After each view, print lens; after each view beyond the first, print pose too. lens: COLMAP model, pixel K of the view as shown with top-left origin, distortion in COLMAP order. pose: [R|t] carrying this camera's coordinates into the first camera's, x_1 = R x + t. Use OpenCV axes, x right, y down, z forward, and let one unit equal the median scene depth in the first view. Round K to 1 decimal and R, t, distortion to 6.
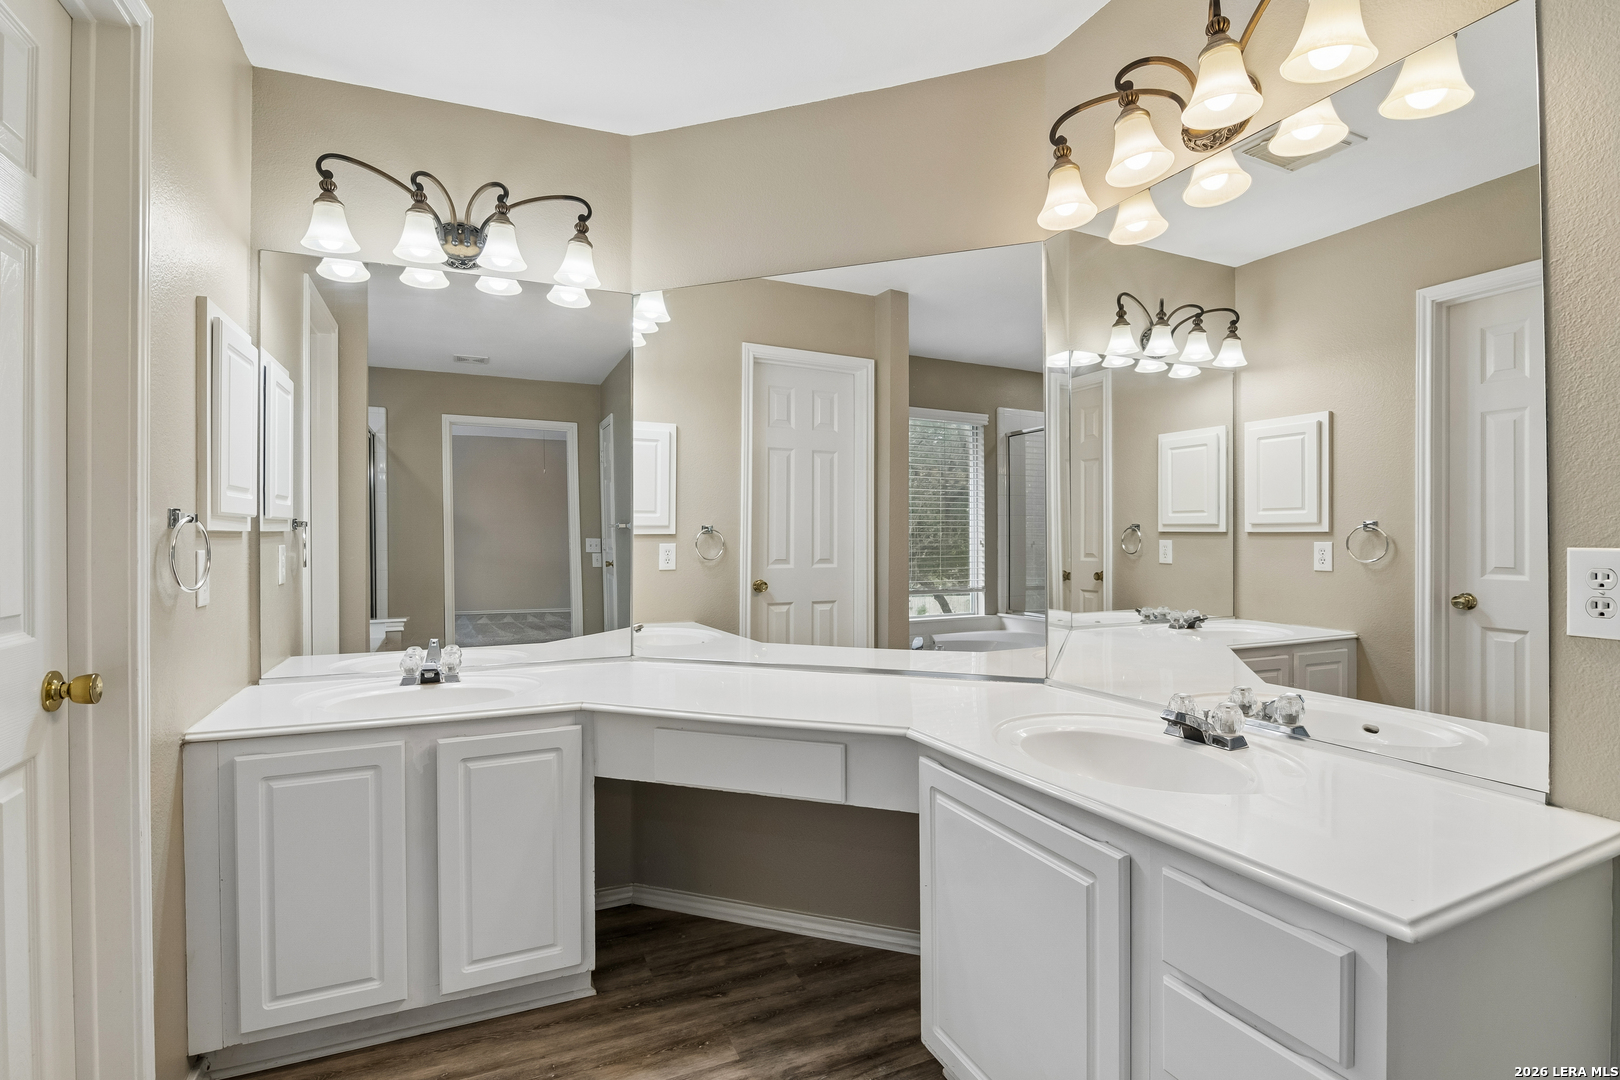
lens RADIAL K [[772.1, 0, 808.1], [0, 772.1, 534.0], [0, 0, 1]] dist [-0.012769, -0.000270]
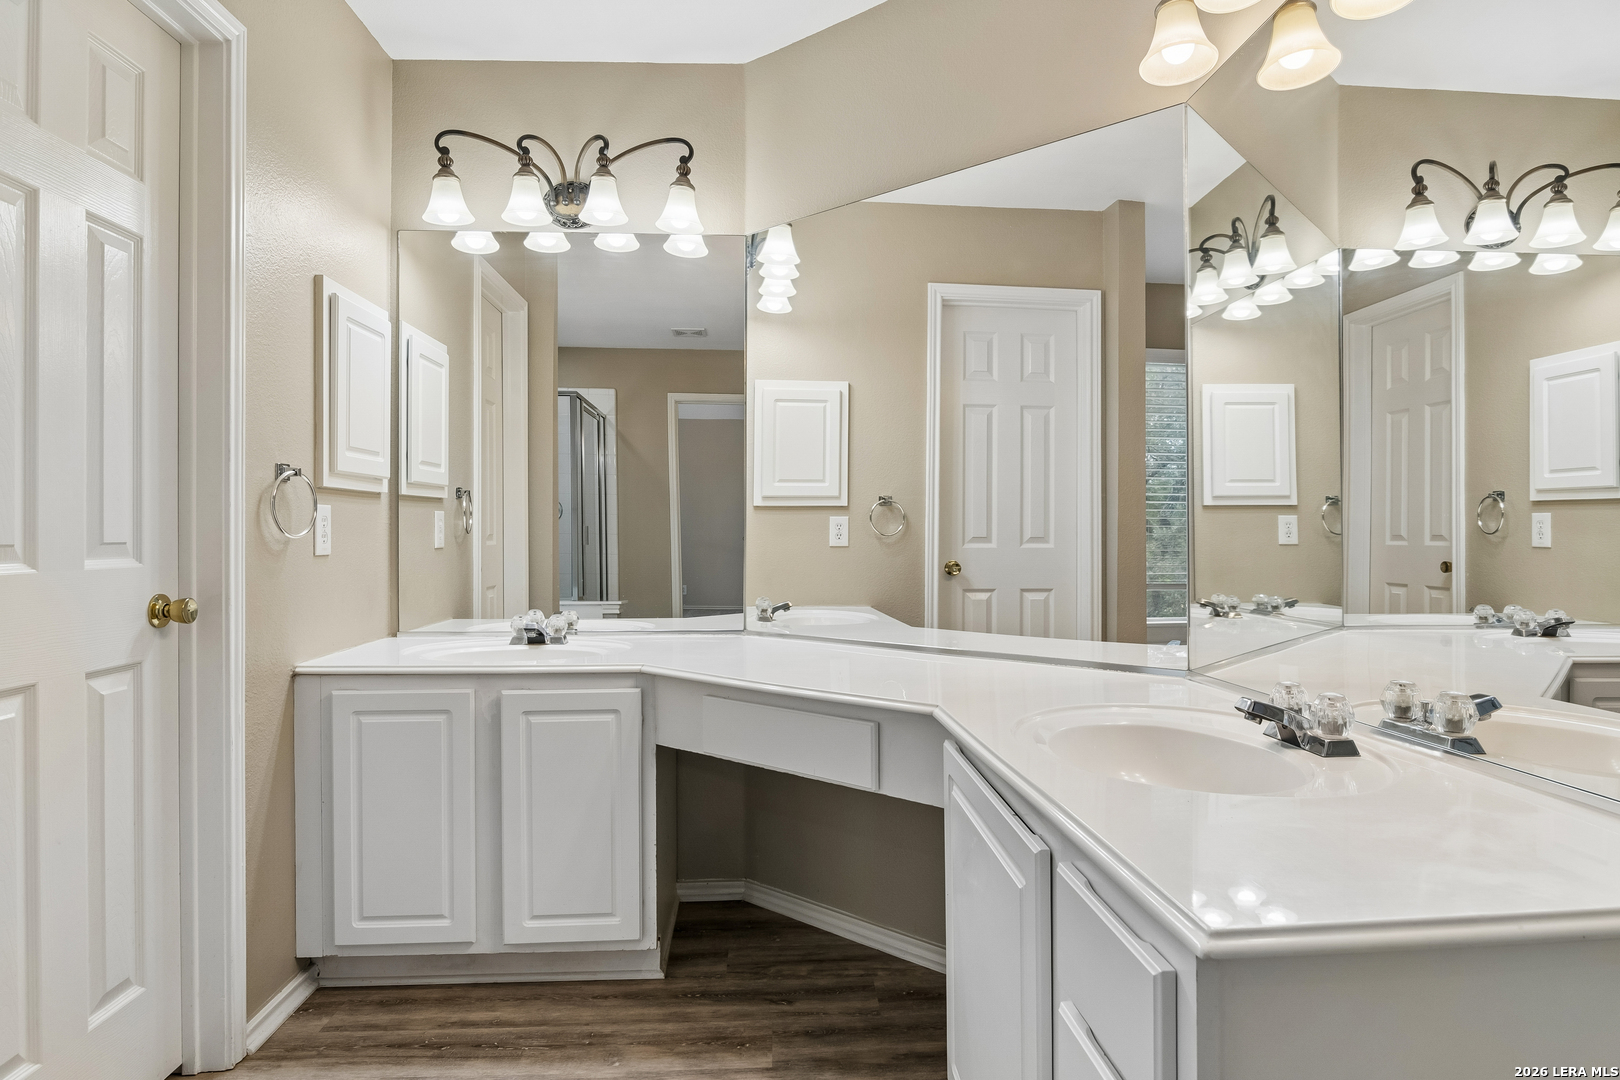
lens RADIAL K [[911.3, 0, 821.6], [0, 911.3, 527.8], [0, 0, 1]] dist [-0.005649, -0.001644]
pose [[0.935797, -0.000275, -0.352539, 0.280297], [-0.000860, 0.999995, -0.003061, 0.046996], [0.352538, 0.003168, 0.935792, 0.020371]]
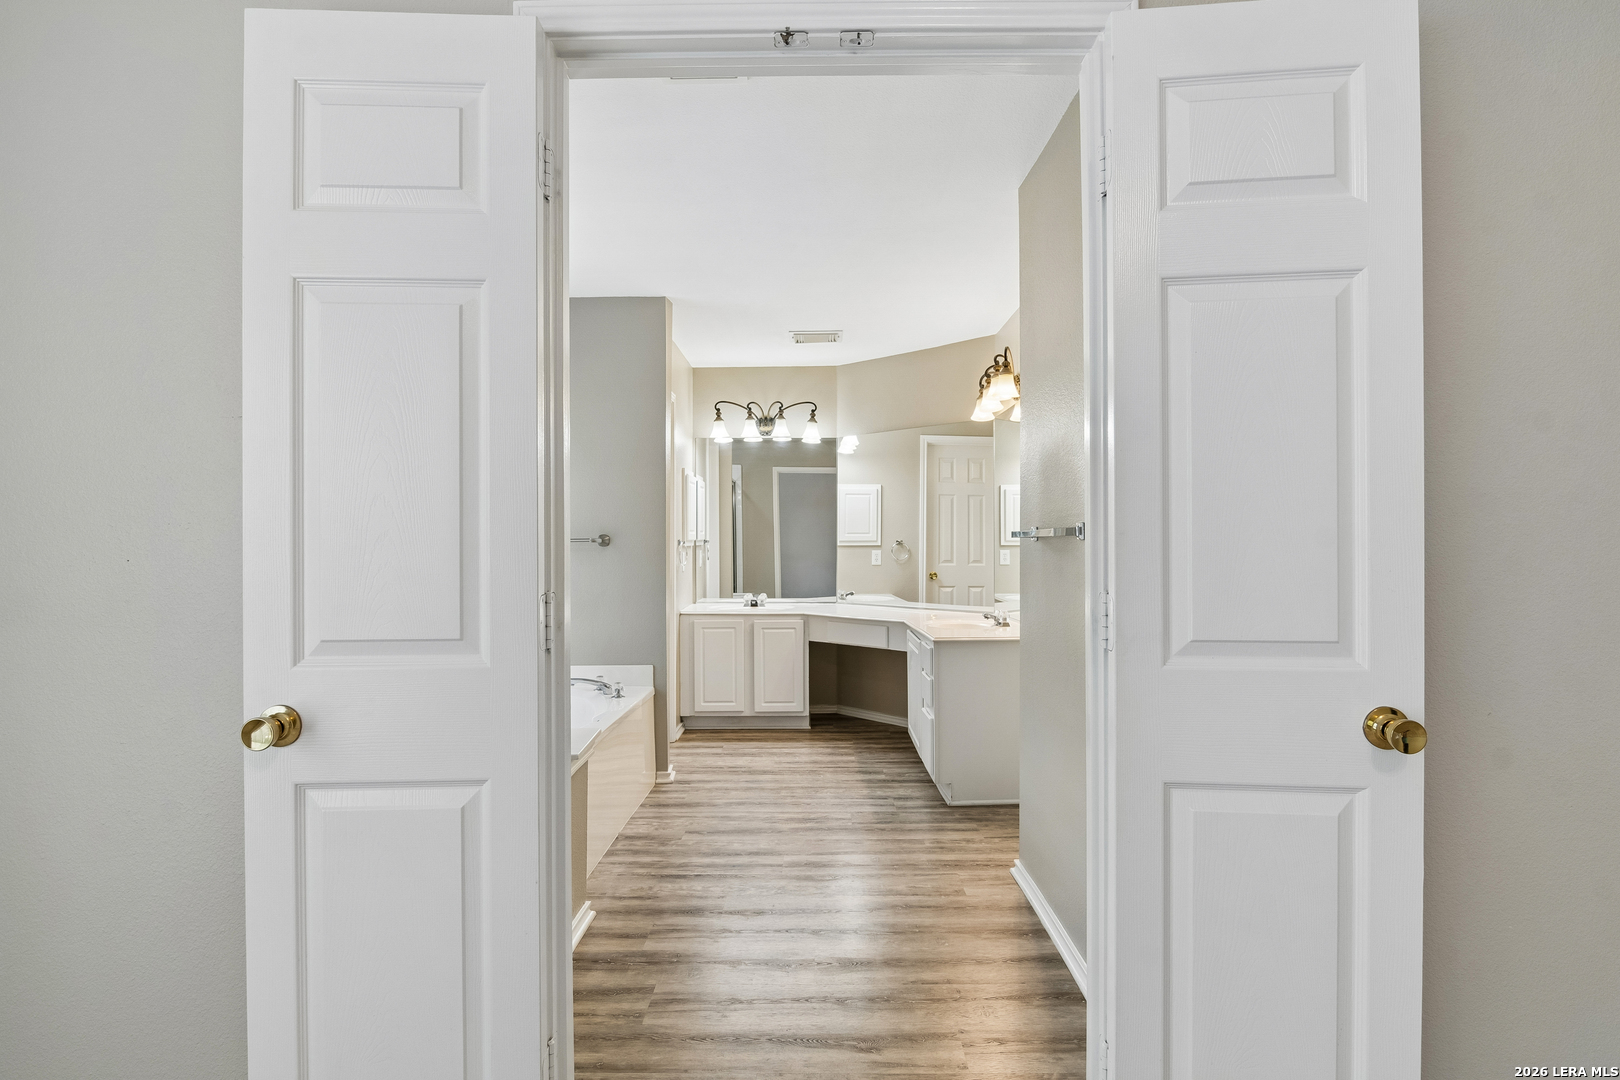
lens RADIAL K [[828.1, 0, 810.0], [0, 828.1, 540.0], [0, 0, 1]] dist [-0.006508, -0.001317]
pose [[0.911314, 0.001969, -0.411708, 0.794722], [-0.000671, 0.999994, 0.003298, -0.030907], [0.411713, -0.002729, 0.911310, -1.399866]]
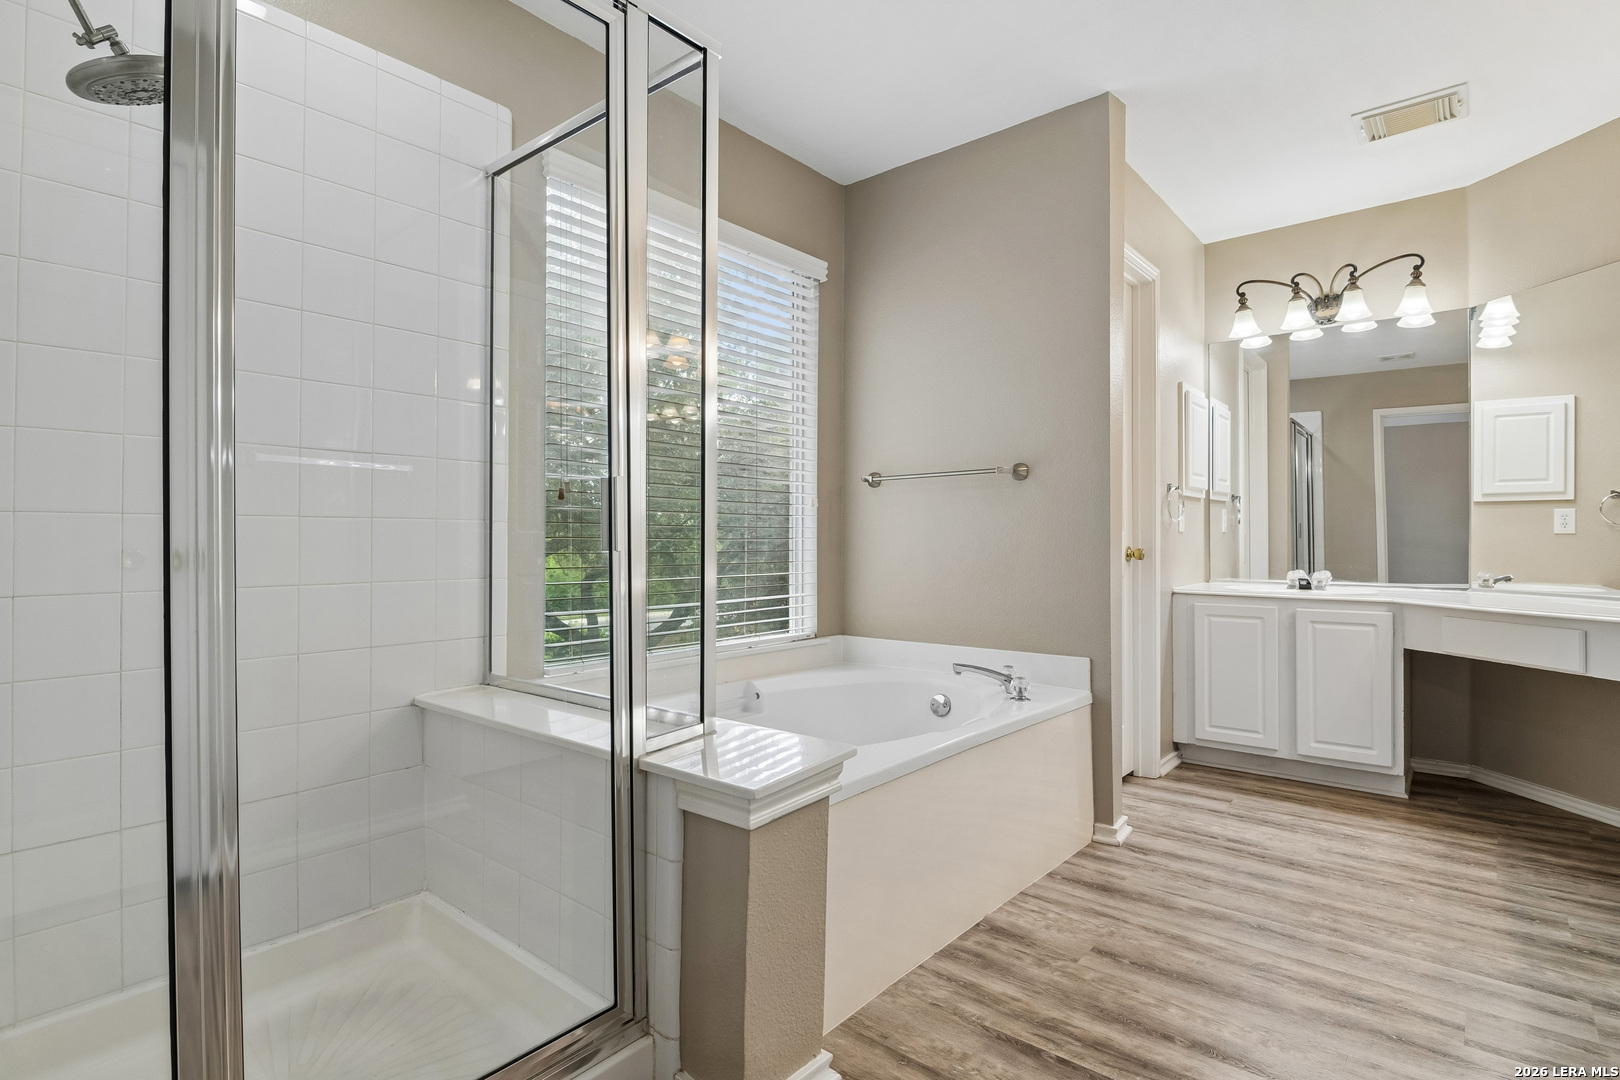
lens RADIAL K [[803.7, 0, 810.0], [0, 803.7, 533.0], [0, 0, 1]] dist [-0.004053, -0.006383]
pose [[0.441439, -0.003697, -0.897283, 0.567496], [-0.002373, 0.999983, -0.005288, 0.089606], [0.897288, 0.004464, 0.441423, -0.683320]]
